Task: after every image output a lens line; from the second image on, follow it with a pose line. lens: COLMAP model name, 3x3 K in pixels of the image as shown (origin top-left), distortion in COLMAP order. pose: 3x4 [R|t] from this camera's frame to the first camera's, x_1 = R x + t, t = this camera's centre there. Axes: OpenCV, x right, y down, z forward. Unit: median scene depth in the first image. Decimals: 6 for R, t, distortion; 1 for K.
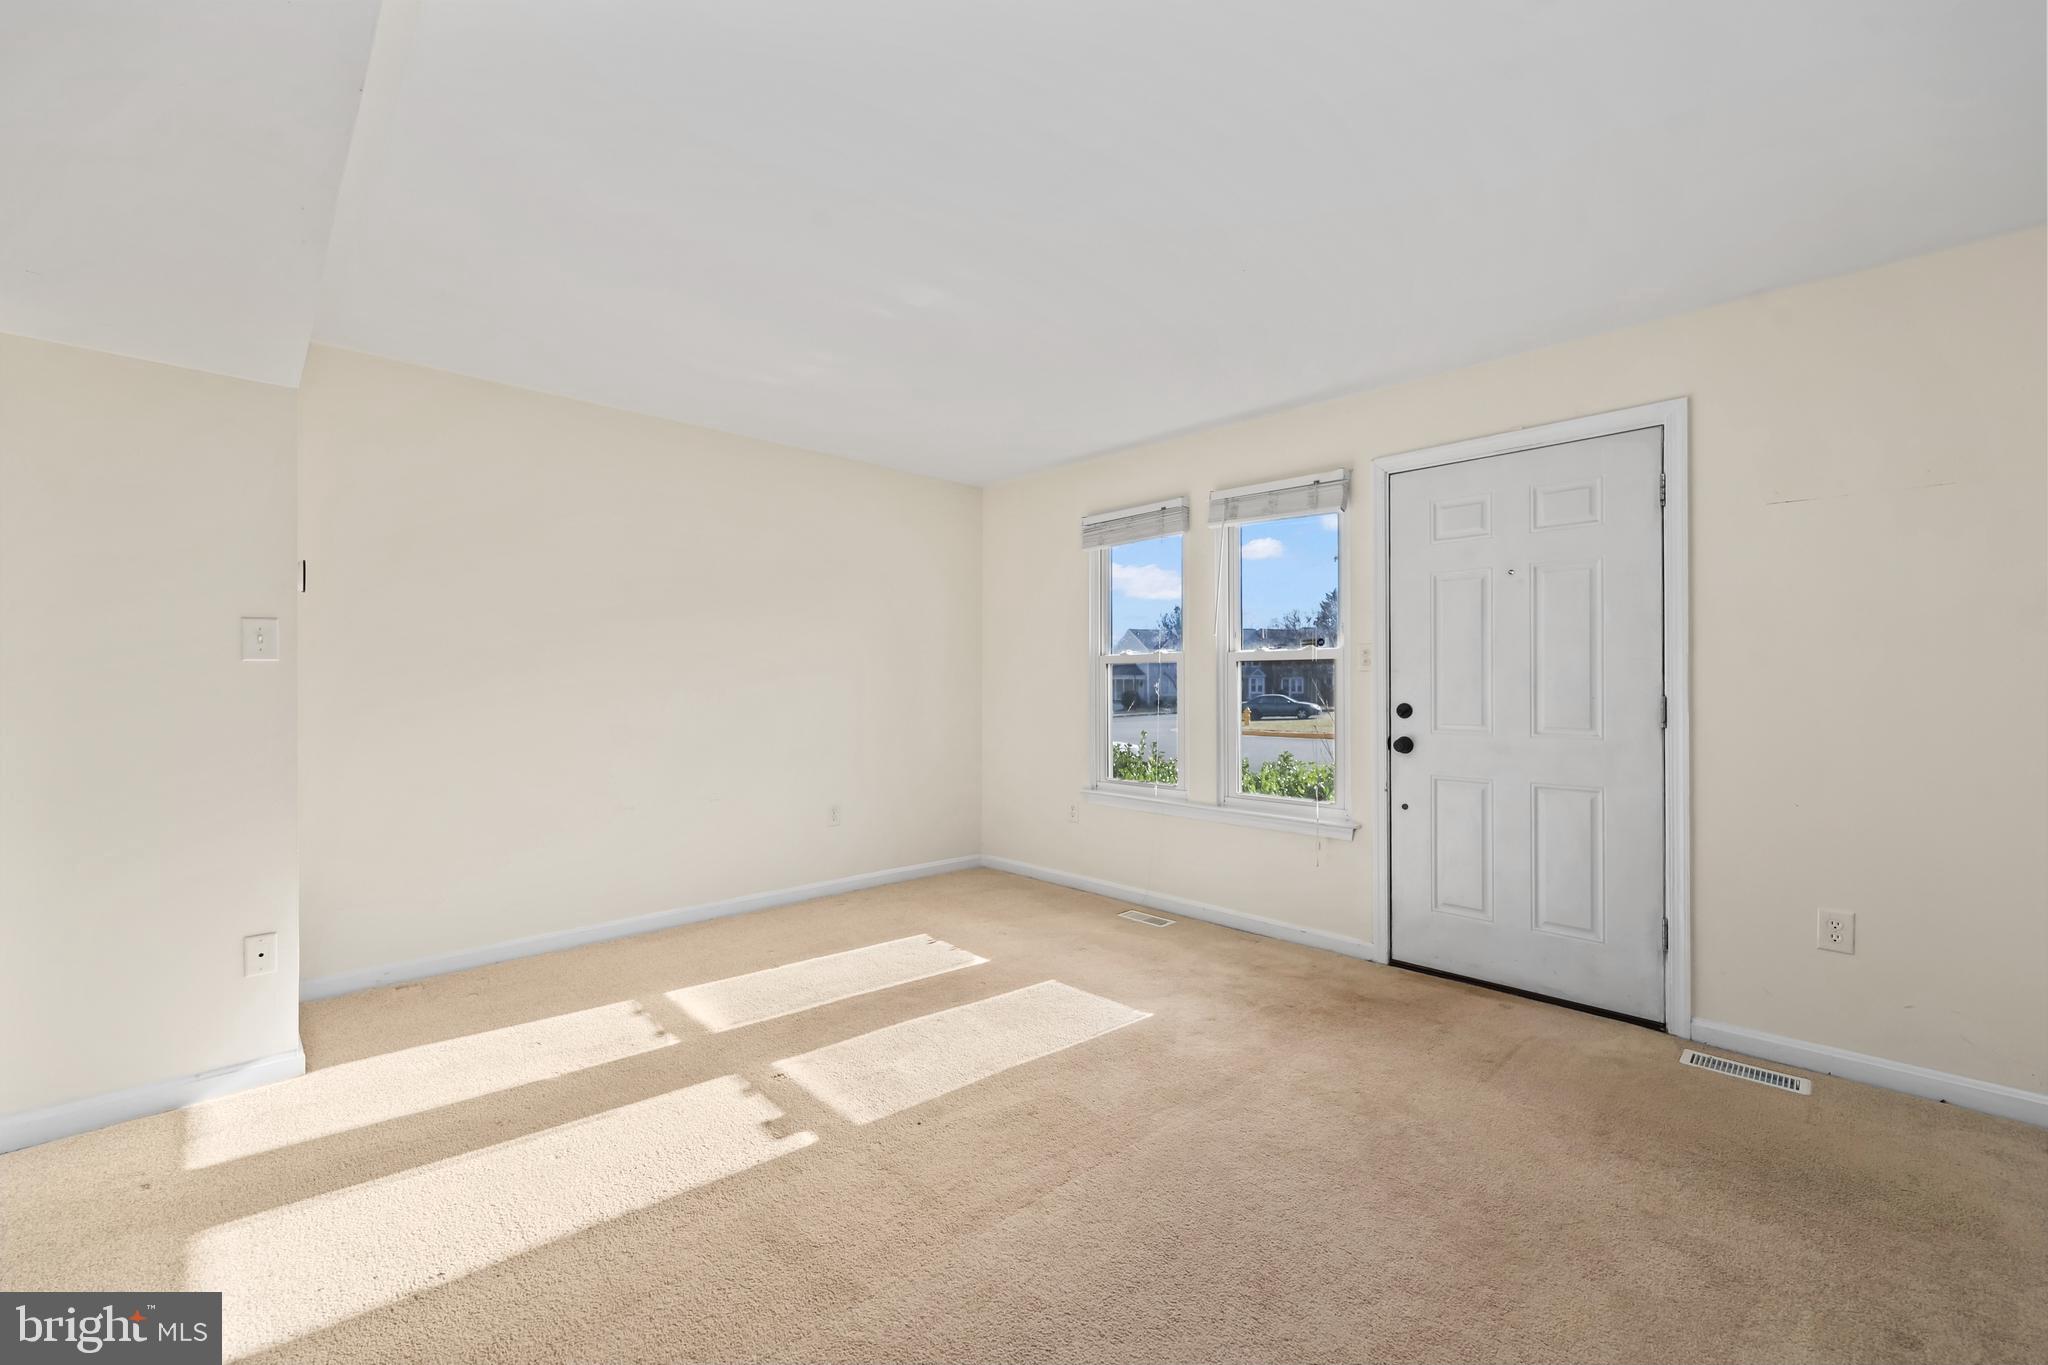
lens RADIAL K [[829.5, 0, 1024.0], [0, 829.5, 682.5], [0, 0, 1]] dist [0.001225, 0.000028]
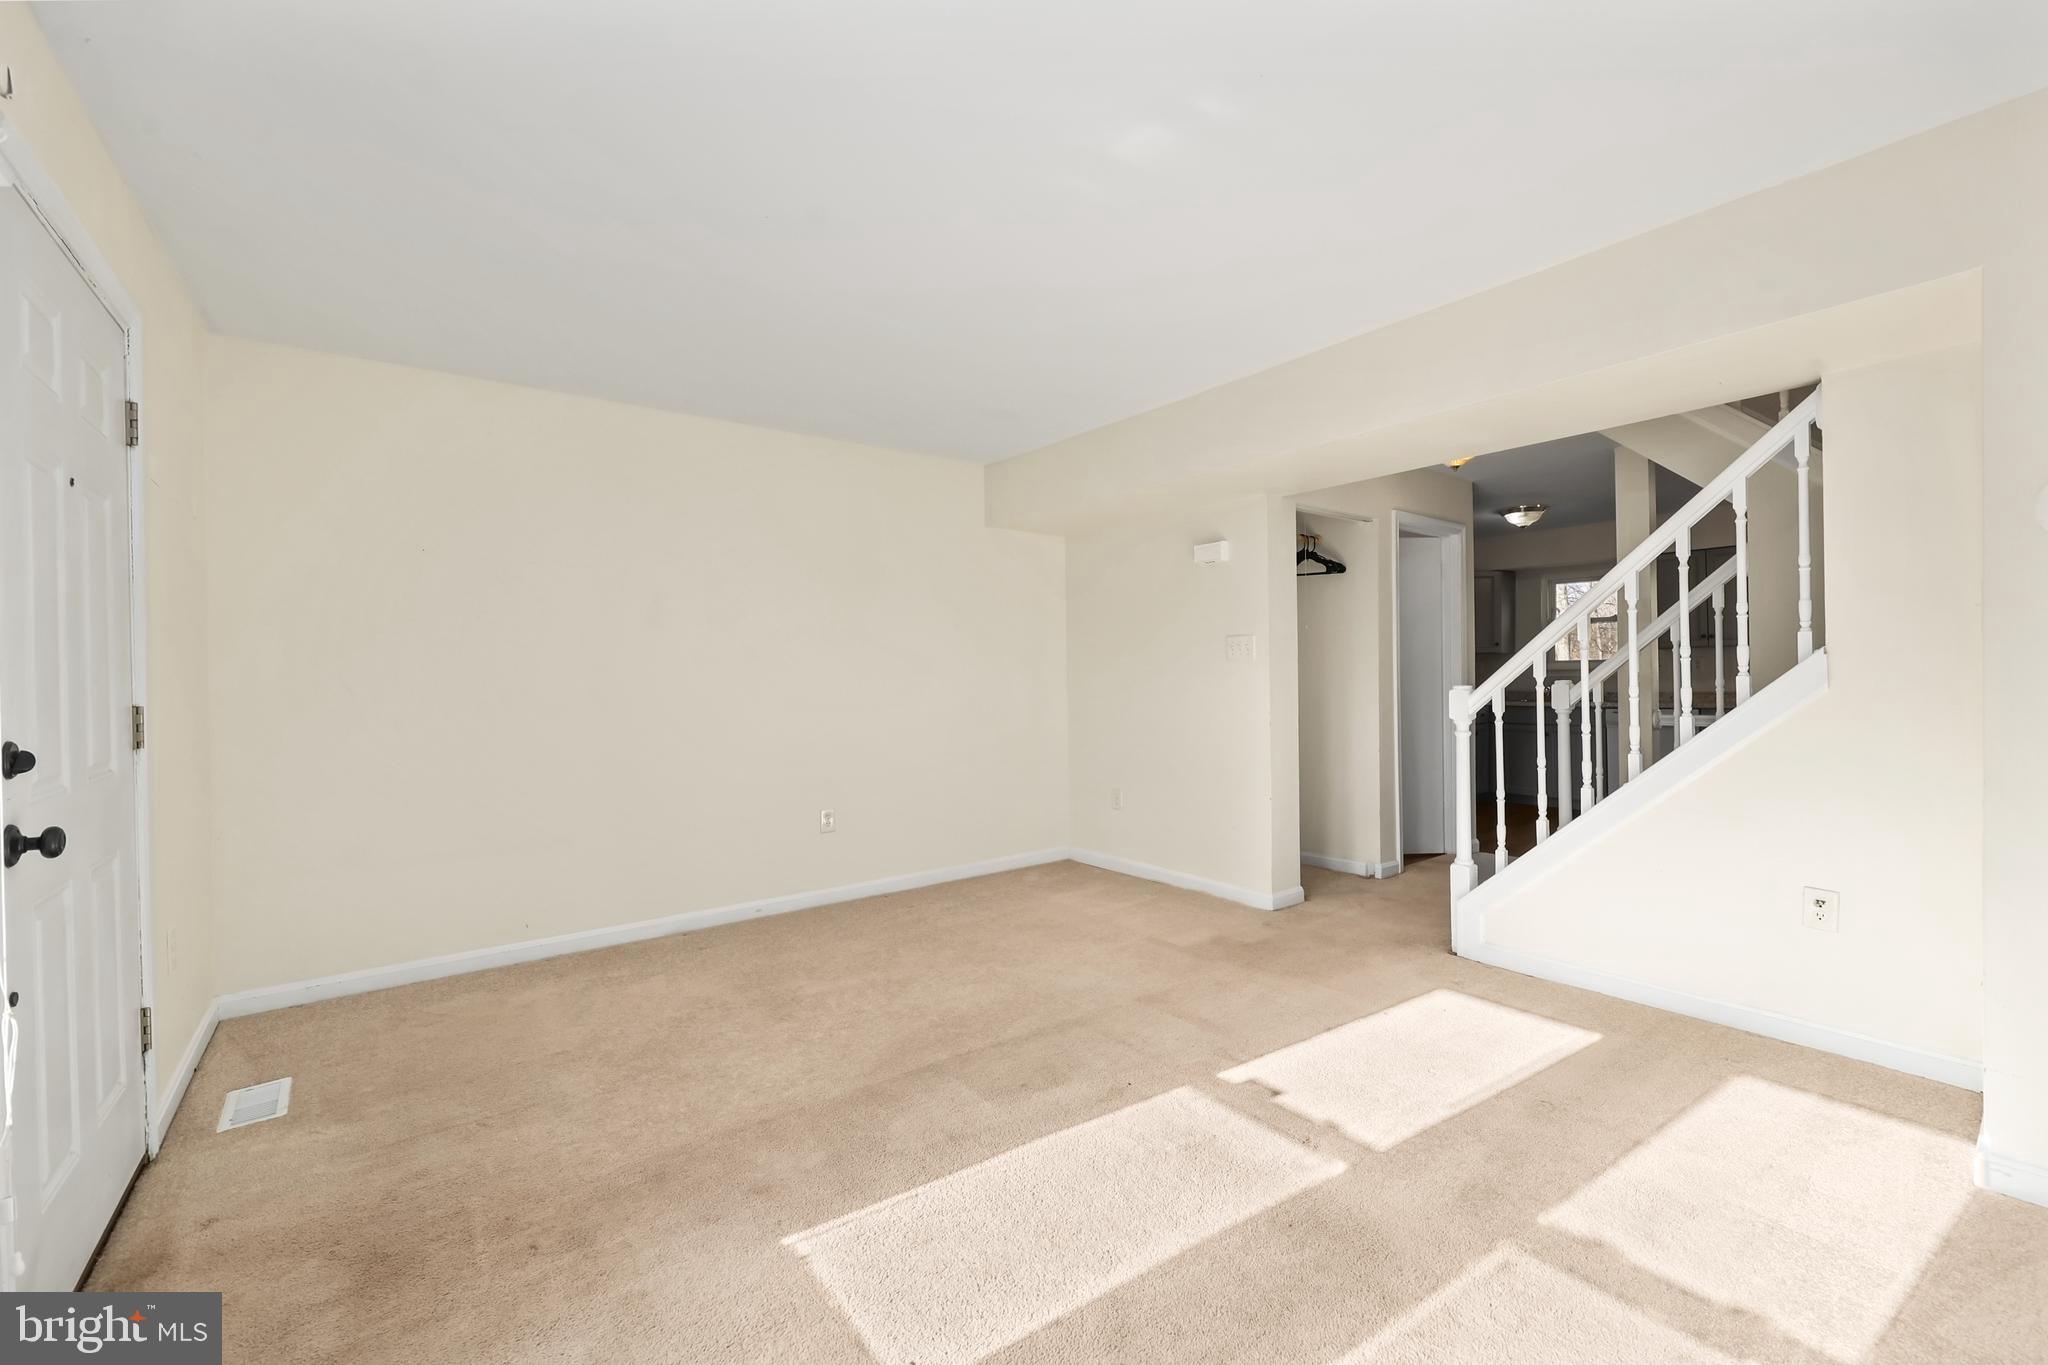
lens RADIAL K [[829.5, 0, 1024.0], [0, 829.5, 682.5], [0, 0, 1]] dist [0.001225, 0.000028]
pose [[-0.993412, 0.017150, 0.113305, -0.094141], [0.017076, 0.999853, -0.001623, 0.009465], [-0.113316, 0.000322, -0.993559, 1.623974]]
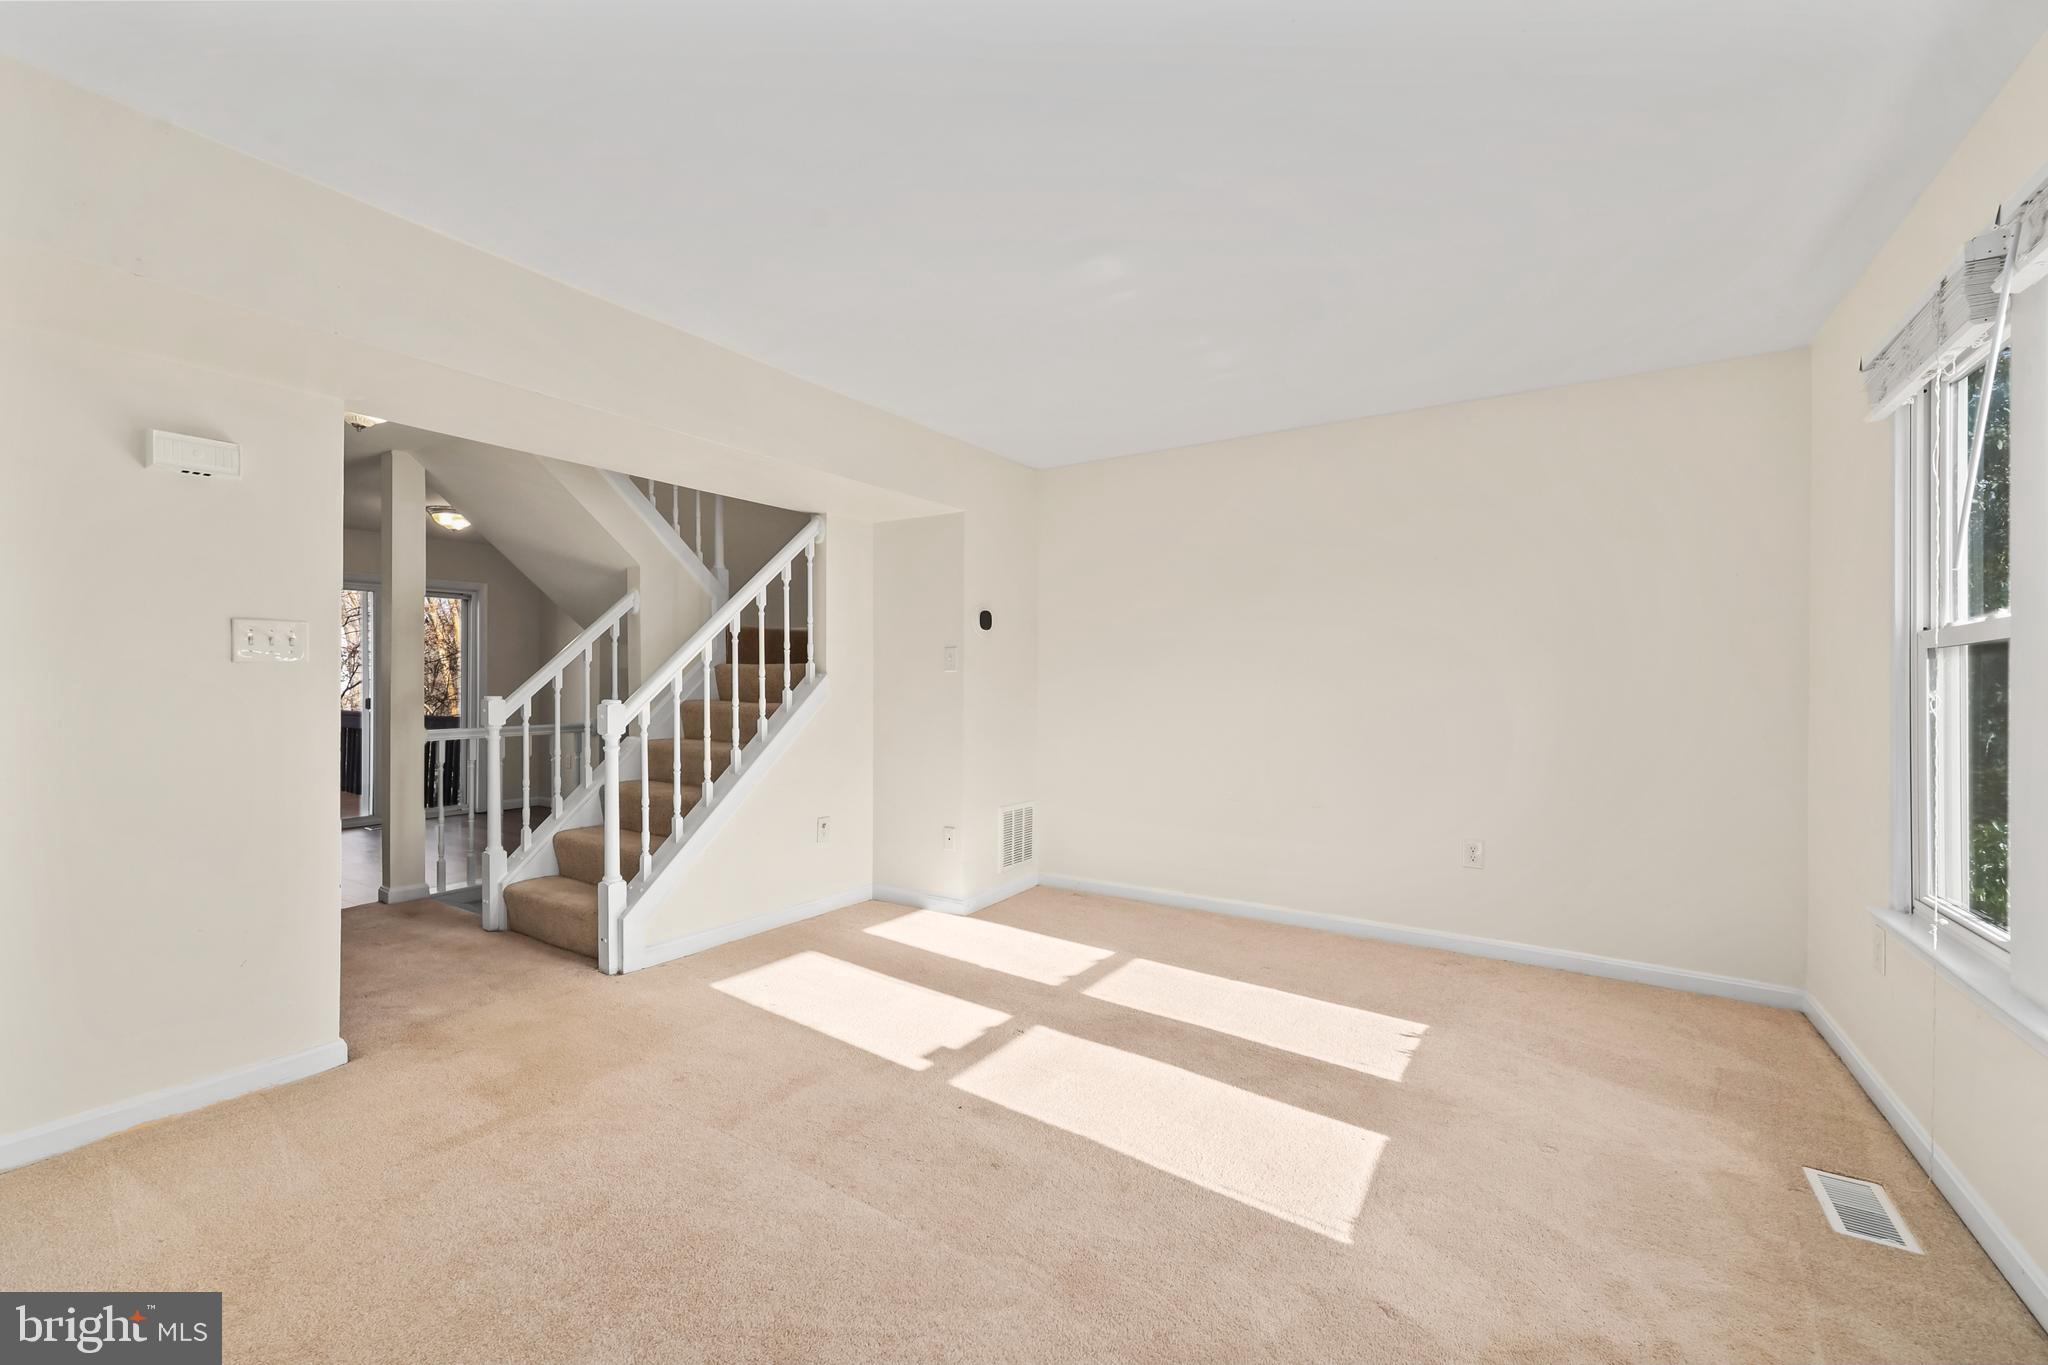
lens RADIAL K [[829.5, 0, 1024.0], [0, 829.5, 682.5], [0, 0, 1]] dist [0.001225, 0.000028]
pose [[0.228543, 0.005719, -0.973517, 0.711751], [-0.002637, 0.999983, 0.005255, -0.011356], [0.973530, 0.001366, 0.228554, 0.653938]]
